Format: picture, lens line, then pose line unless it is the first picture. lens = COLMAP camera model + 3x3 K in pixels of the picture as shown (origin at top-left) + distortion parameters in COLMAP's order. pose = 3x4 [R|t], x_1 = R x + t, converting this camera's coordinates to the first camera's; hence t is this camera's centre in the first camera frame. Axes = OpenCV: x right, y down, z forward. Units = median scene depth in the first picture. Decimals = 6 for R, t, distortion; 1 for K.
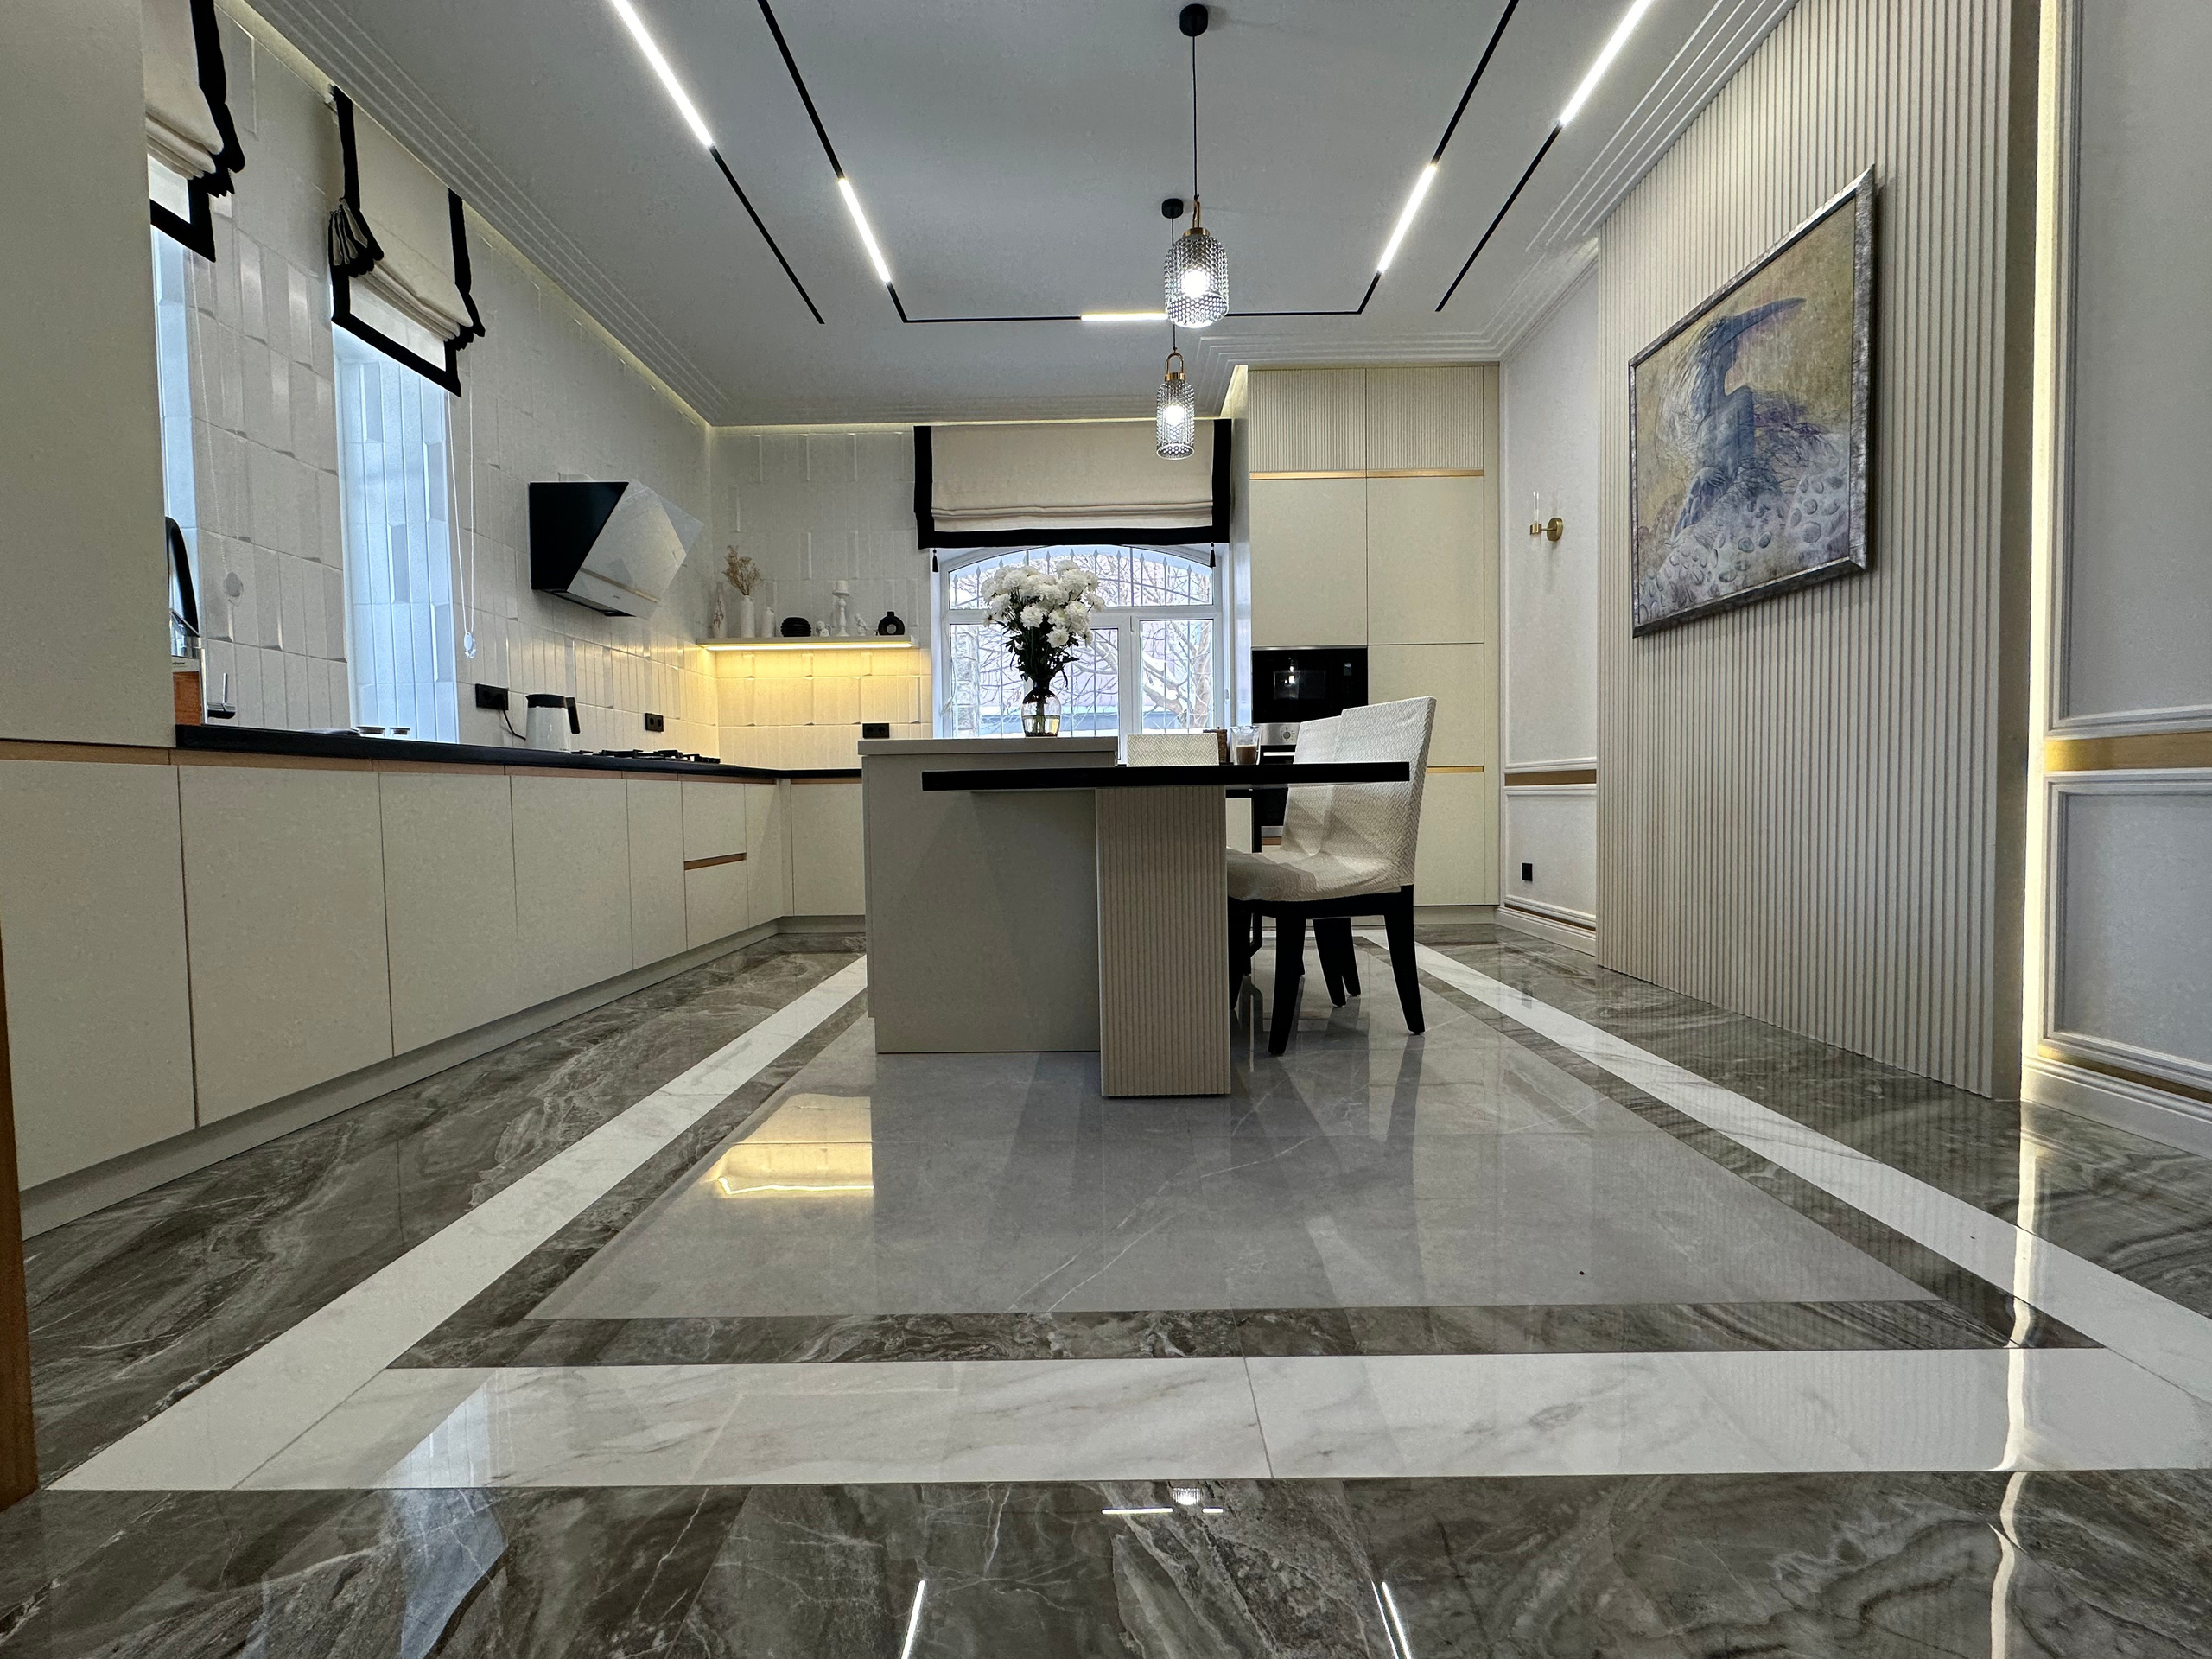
lens RADIAL K [[881.0, 0, 1107.9], [0, 881.0, 825.8], [0, 0, 1]] dist [-0.003480, 0.000677]
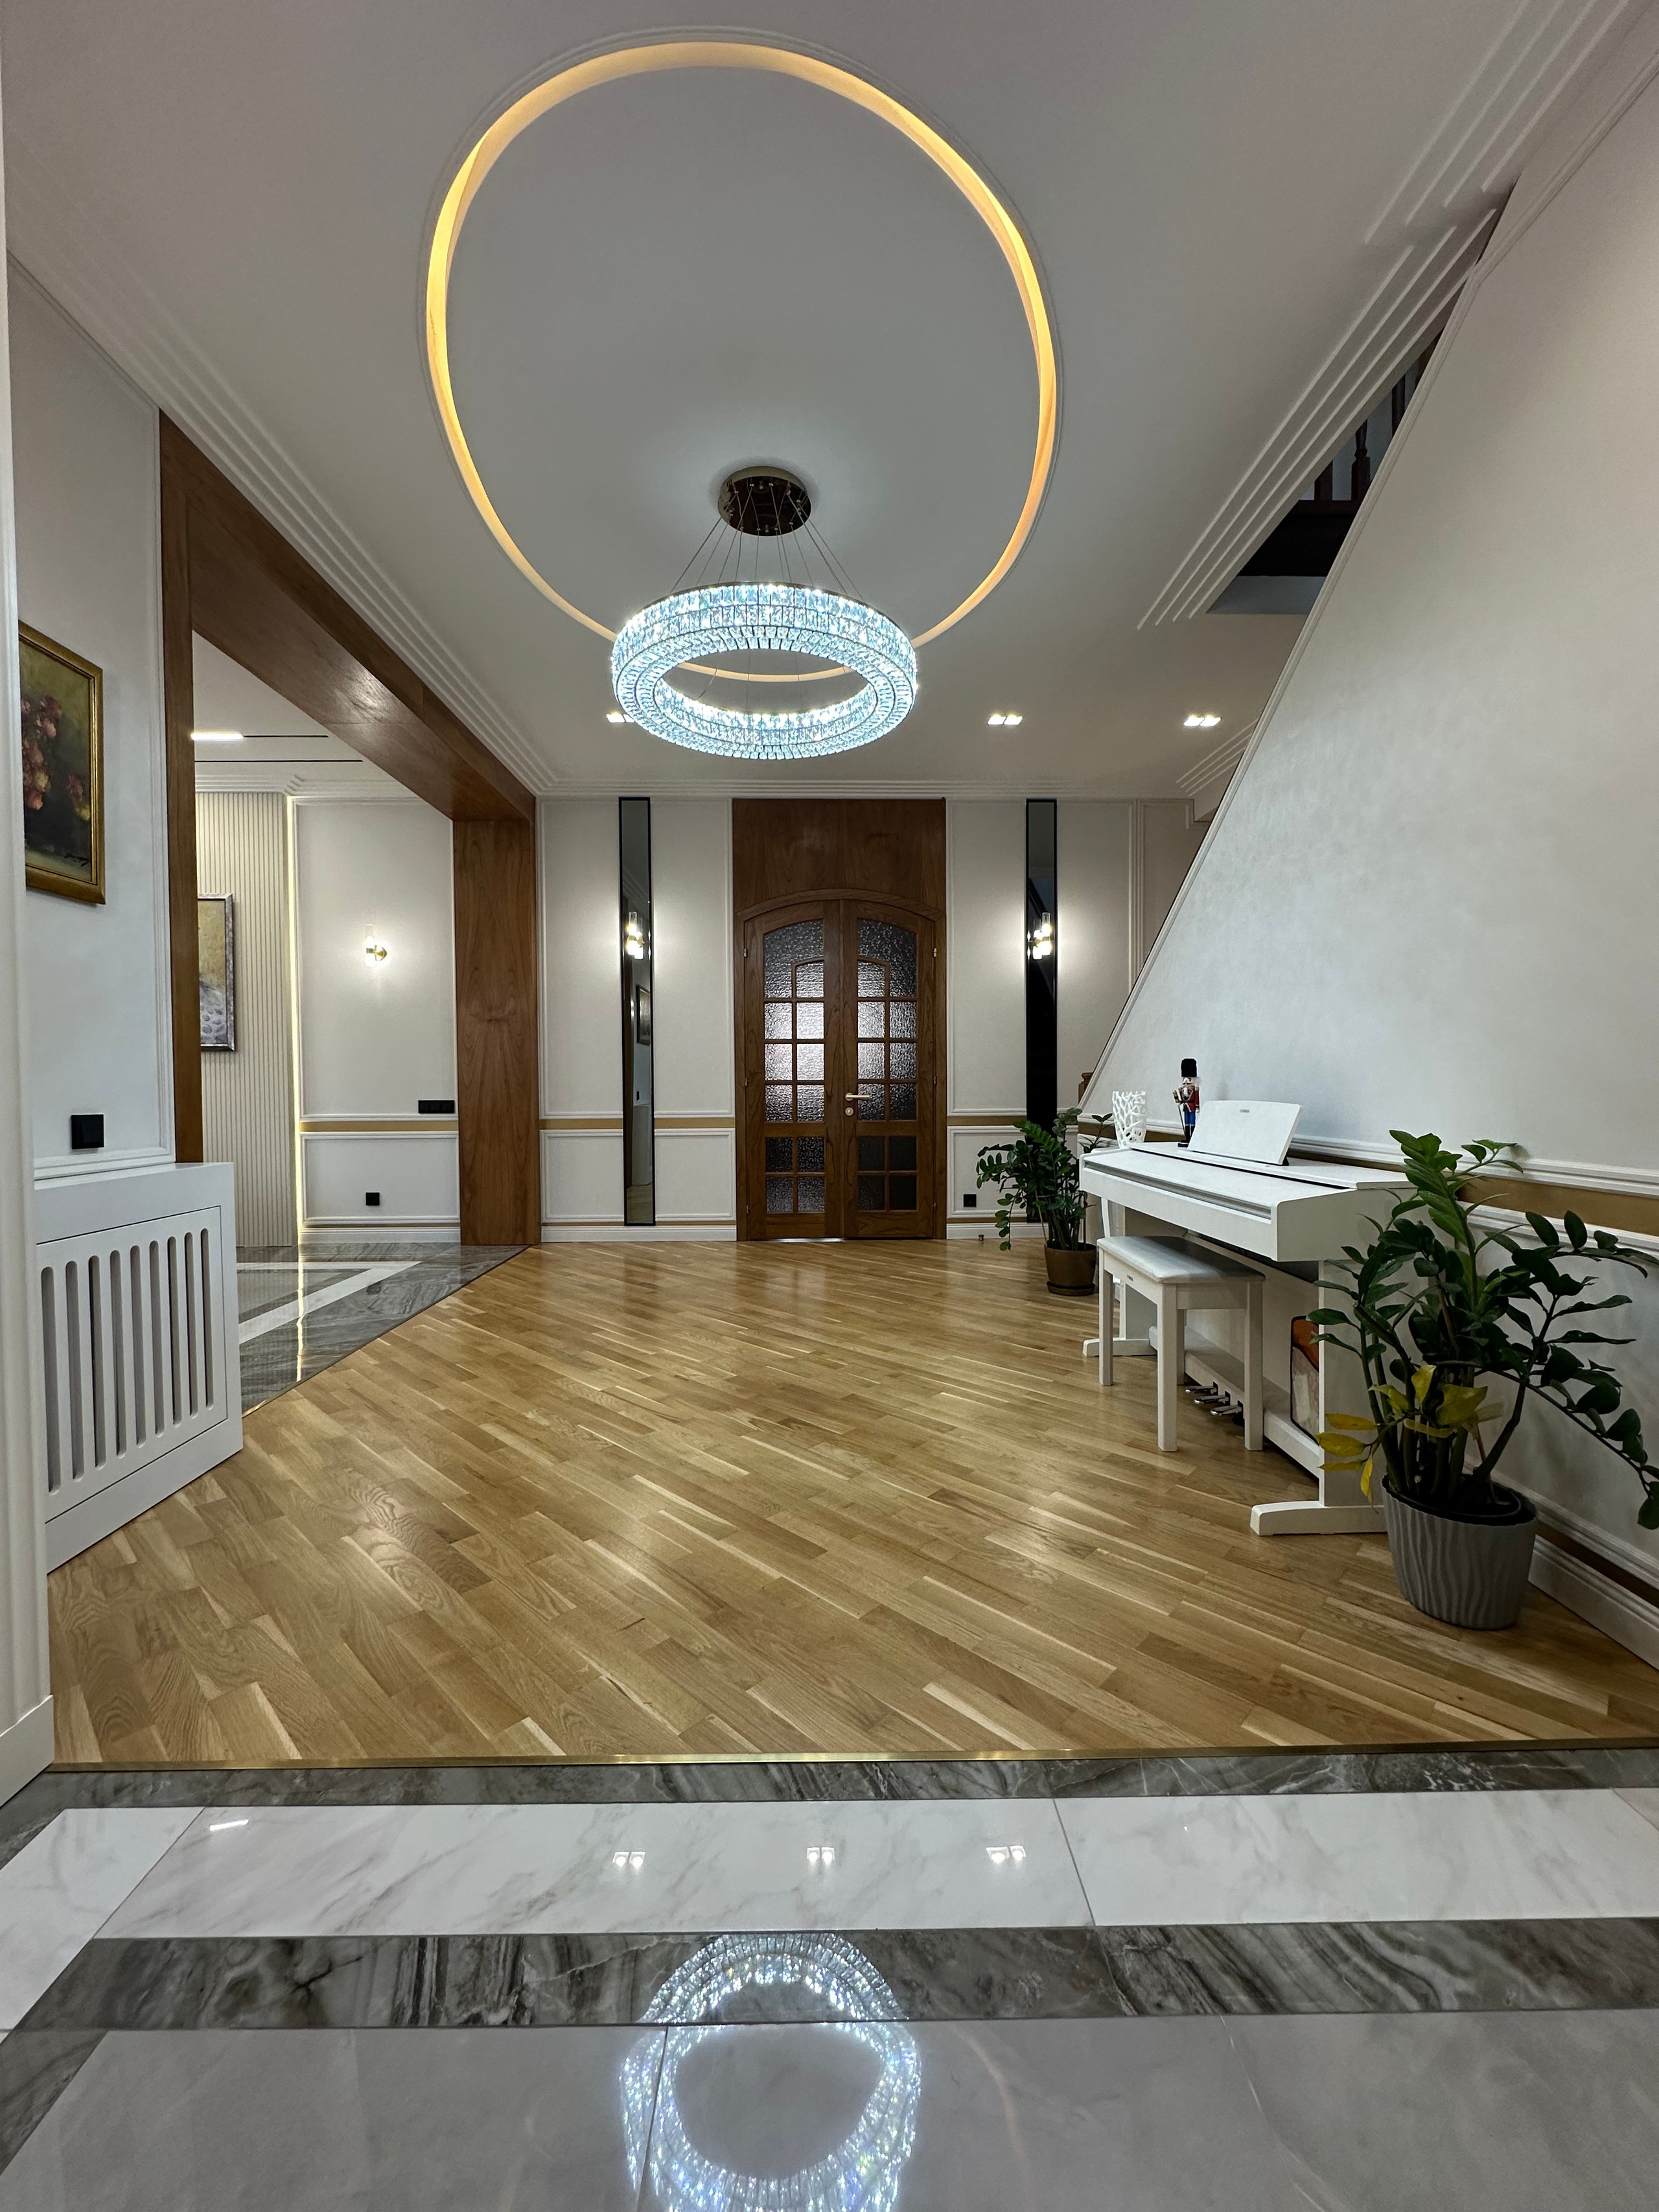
lens RADIAL K [[881.0, 0, 829.4], [0, 881.0, 1106.5], [0, 0, 1]] dist [-0.003480, 0.000677]
pose [[-0.028378, -0.009998, 0.999547, -1.234511], [0.041757, 0.999065, 0.011178, -0.067133], [-0.998725, 0.042055, -0.027934, -0.449749]]
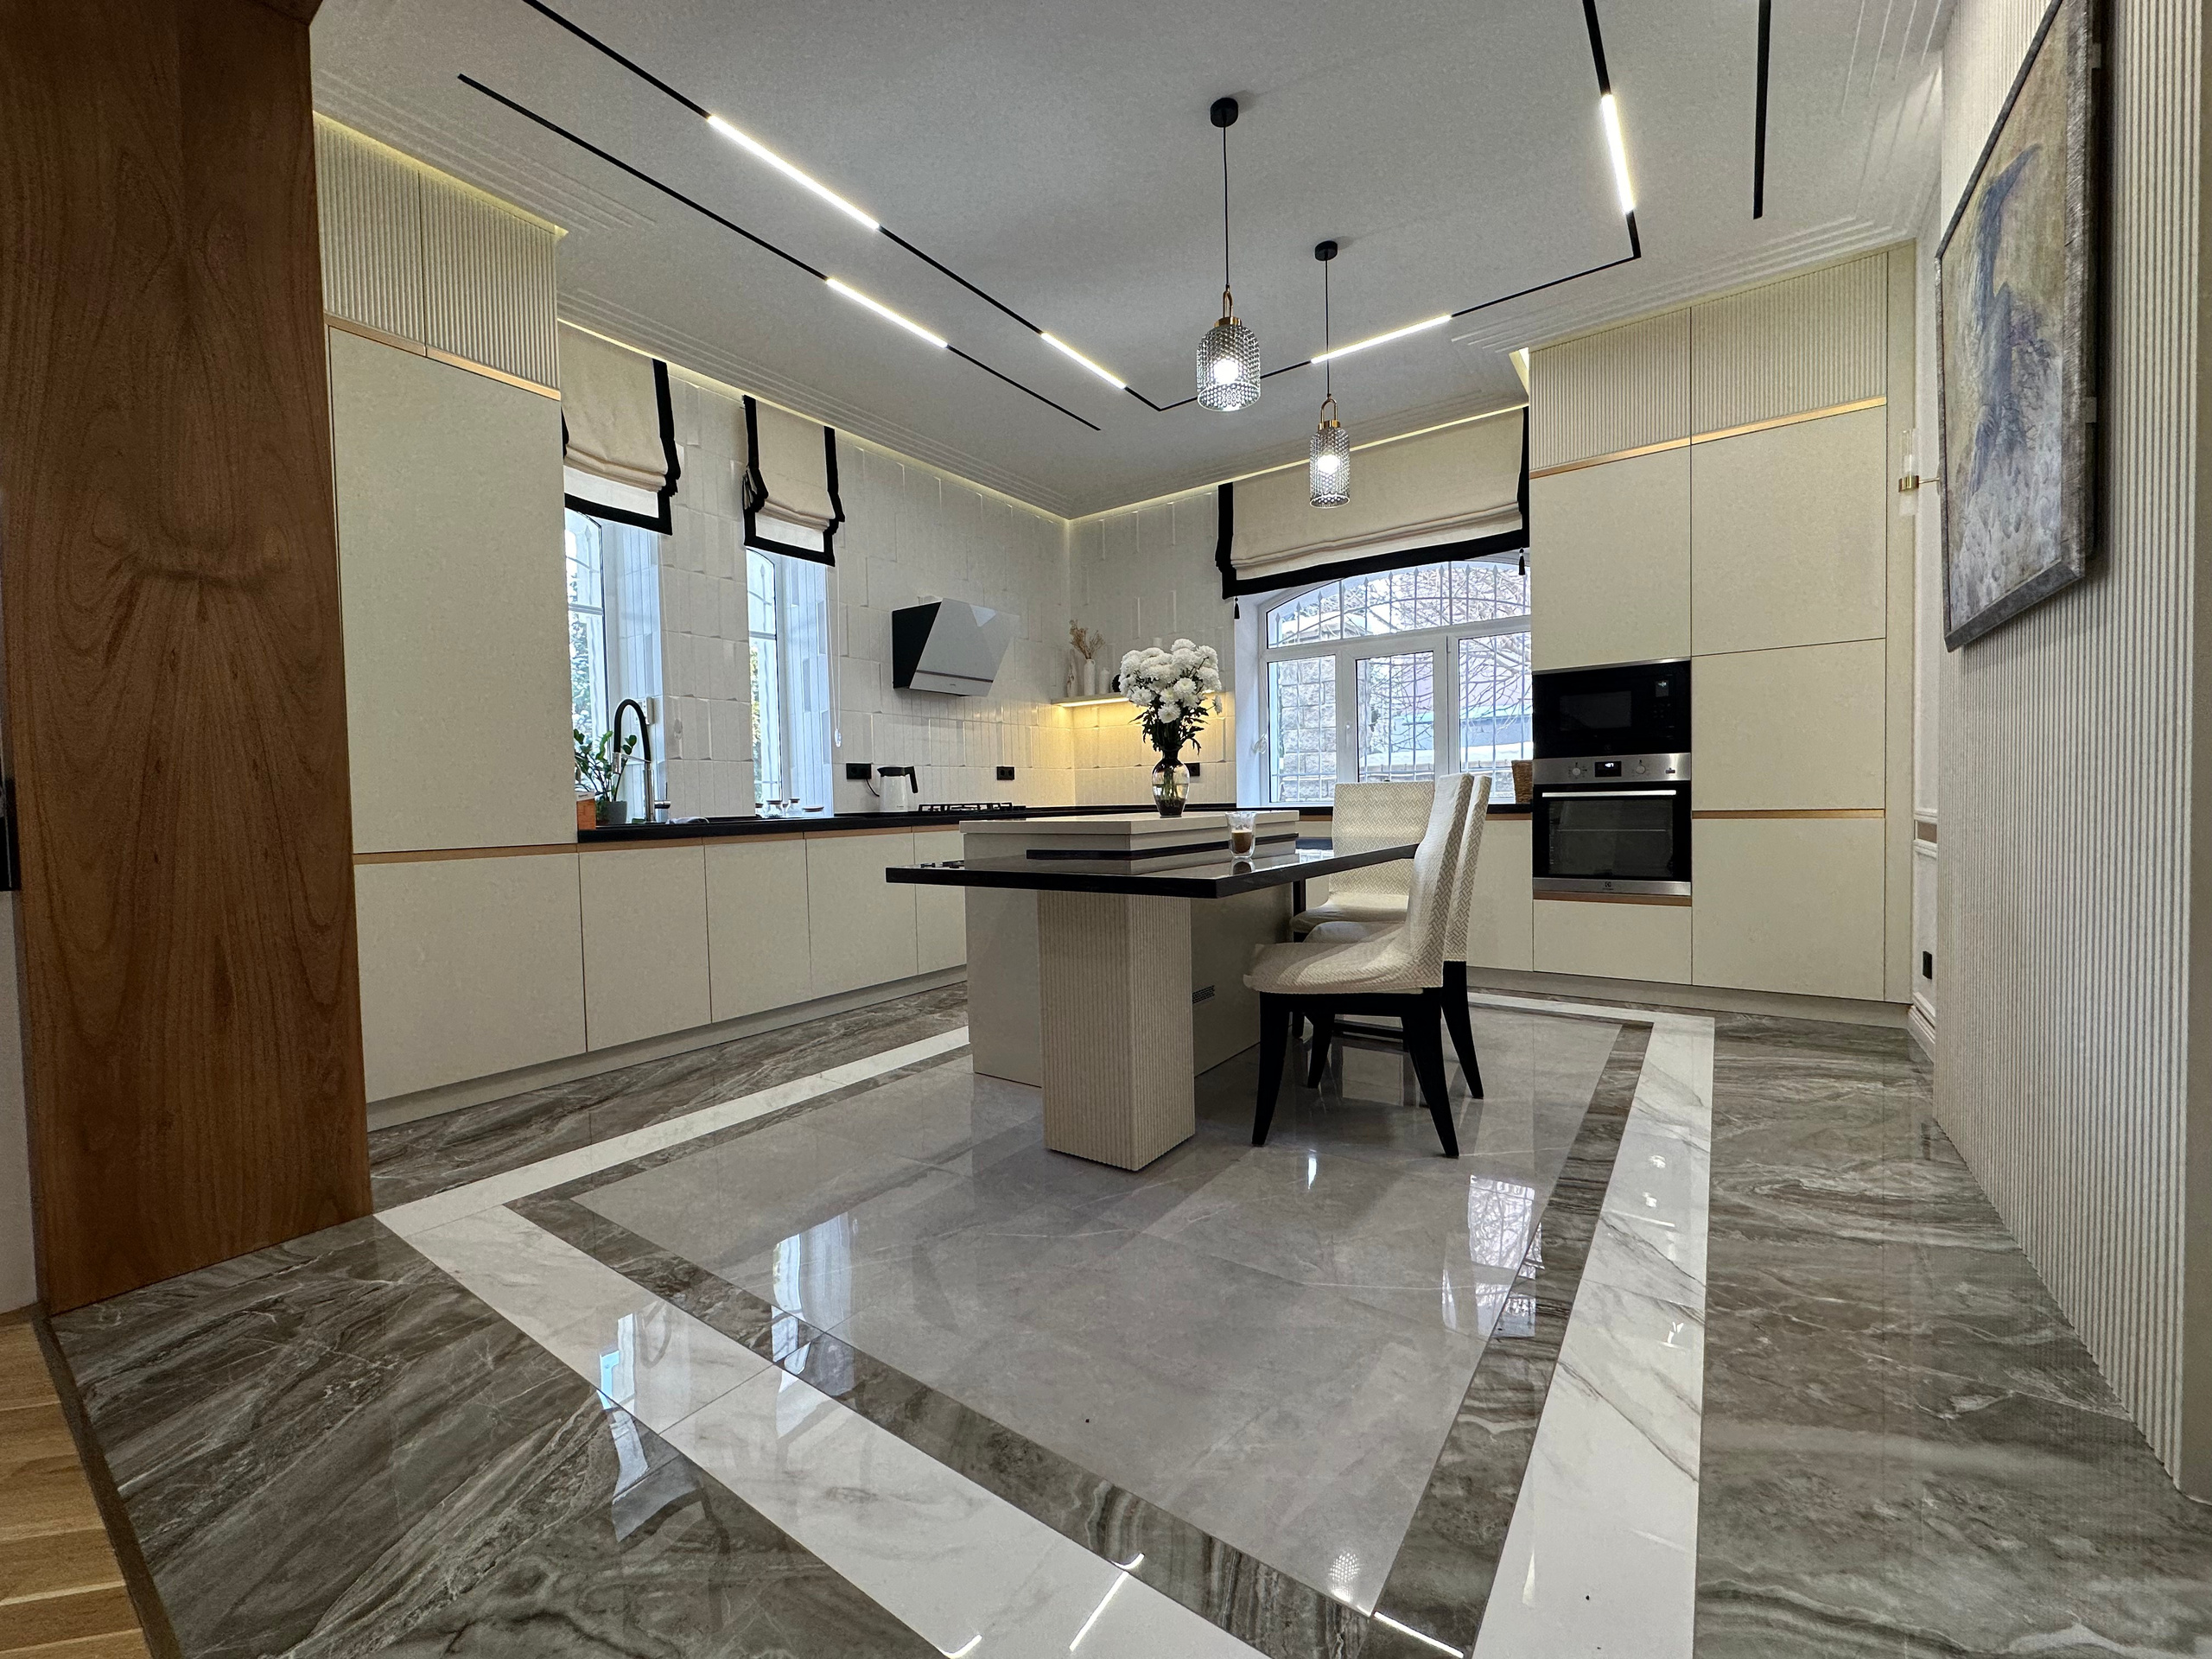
lens RADIAL K [[881.0, 0, 1107.0], [0, 881.0, 823.9], [0, 0, 1]] dist [-0.003480, 0.000677]
pose [[0.818736, 0.013709, -0.574007, 0.481522], [-0.009997, 0.999904, 0.009622, -0.085161], [0.574083, -0.002140, 0.818794, 0.072083]]
